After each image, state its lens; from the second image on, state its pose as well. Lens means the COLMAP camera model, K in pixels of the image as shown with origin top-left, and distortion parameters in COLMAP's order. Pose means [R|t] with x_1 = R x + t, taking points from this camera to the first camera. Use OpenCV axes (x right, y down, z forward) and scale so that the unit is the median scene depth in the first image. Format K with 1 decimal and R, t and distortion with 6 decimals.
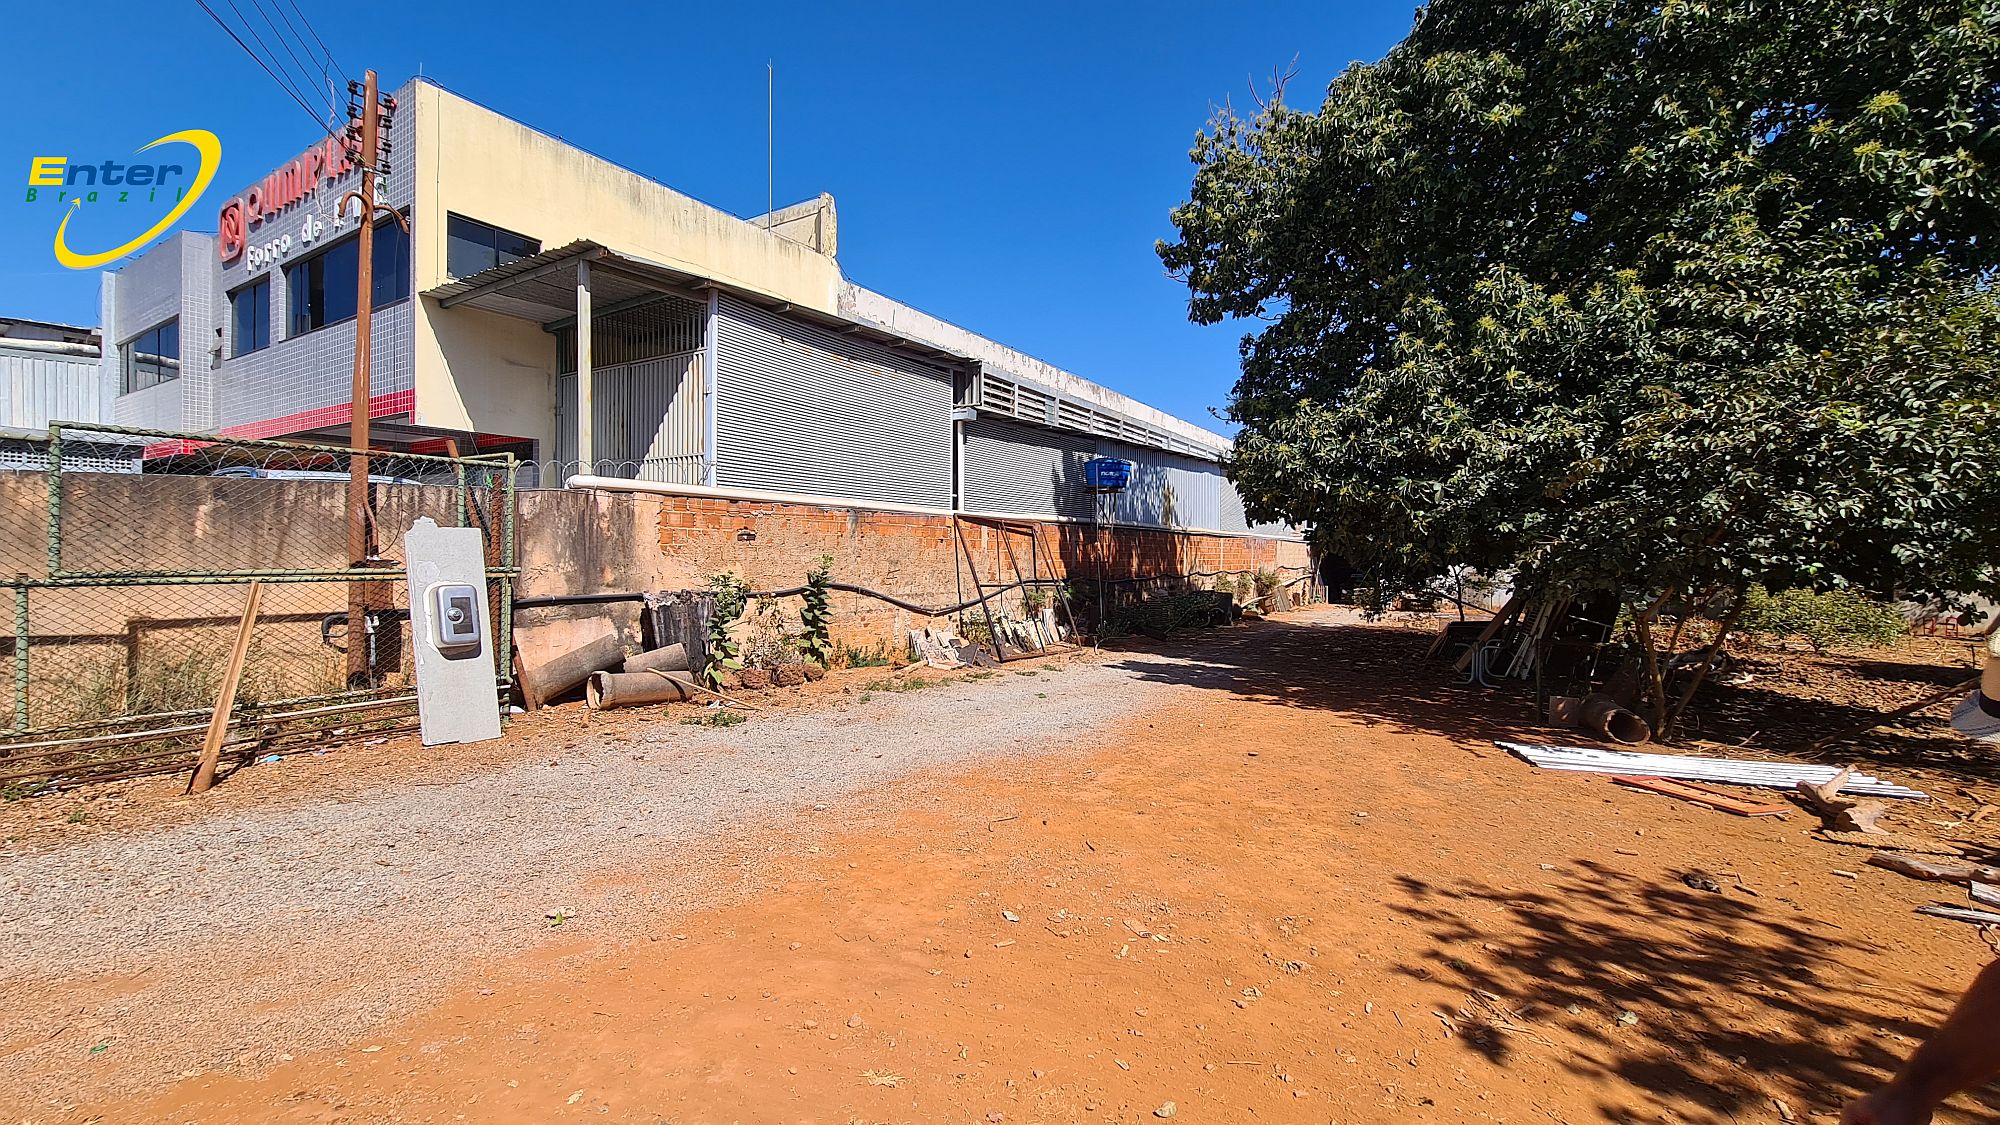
lens RADIAL K [[780.4, 0, 1000.3], [0, 780.4, 548.8], [0, 0, 1]] dist [-0.000853, -0.000054]
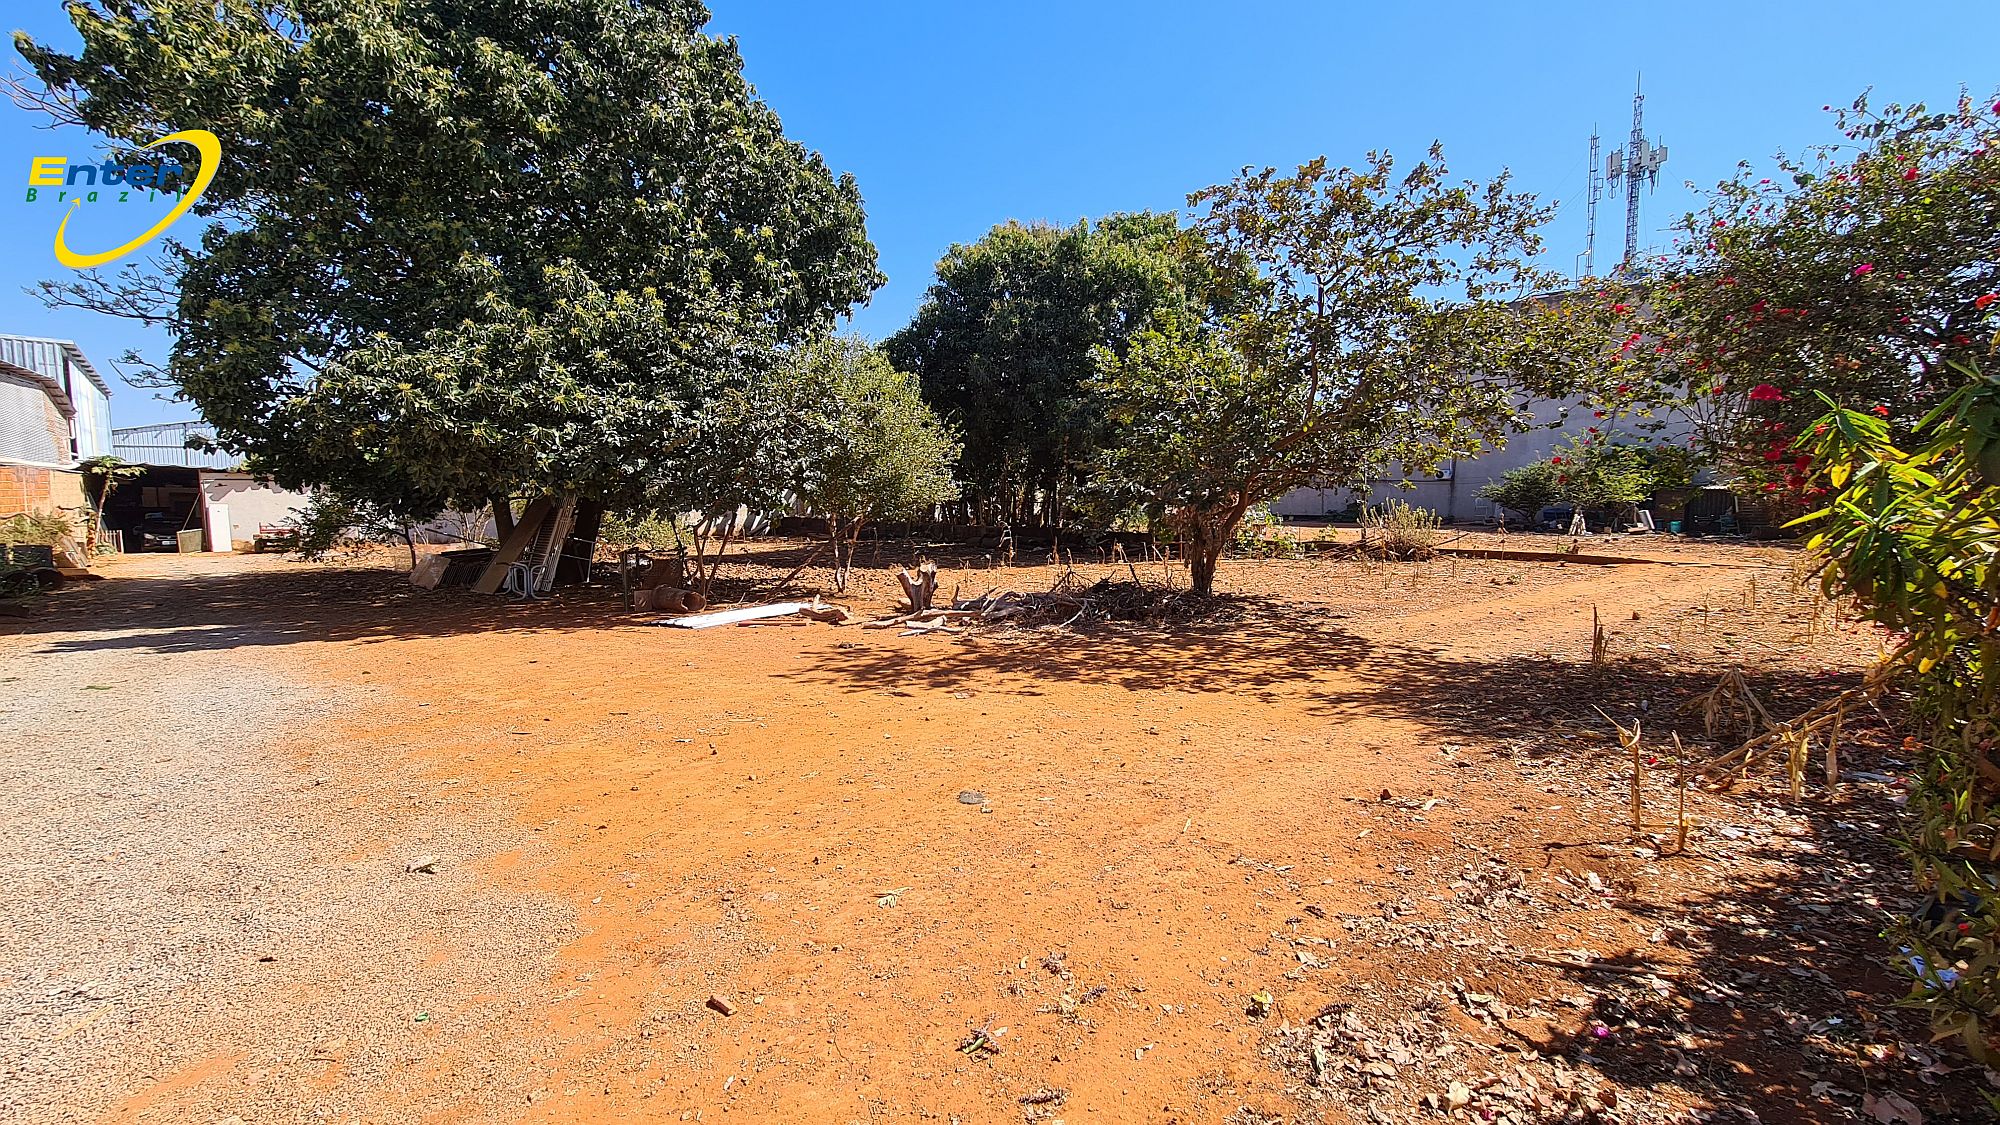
lens RADIAL K [[780.4, 0, 1000.3], [0, 780.4, 548.8], [0, 0, 1]] dist [-0.000853, -0.000054]
pose [[0.337126, -0.083710, 0.937731, -0.381521], [0.002620, 0.996119, 0.087980, -0.001777], [-0.941456, -0.027203, 0.336036, -0.114987]]
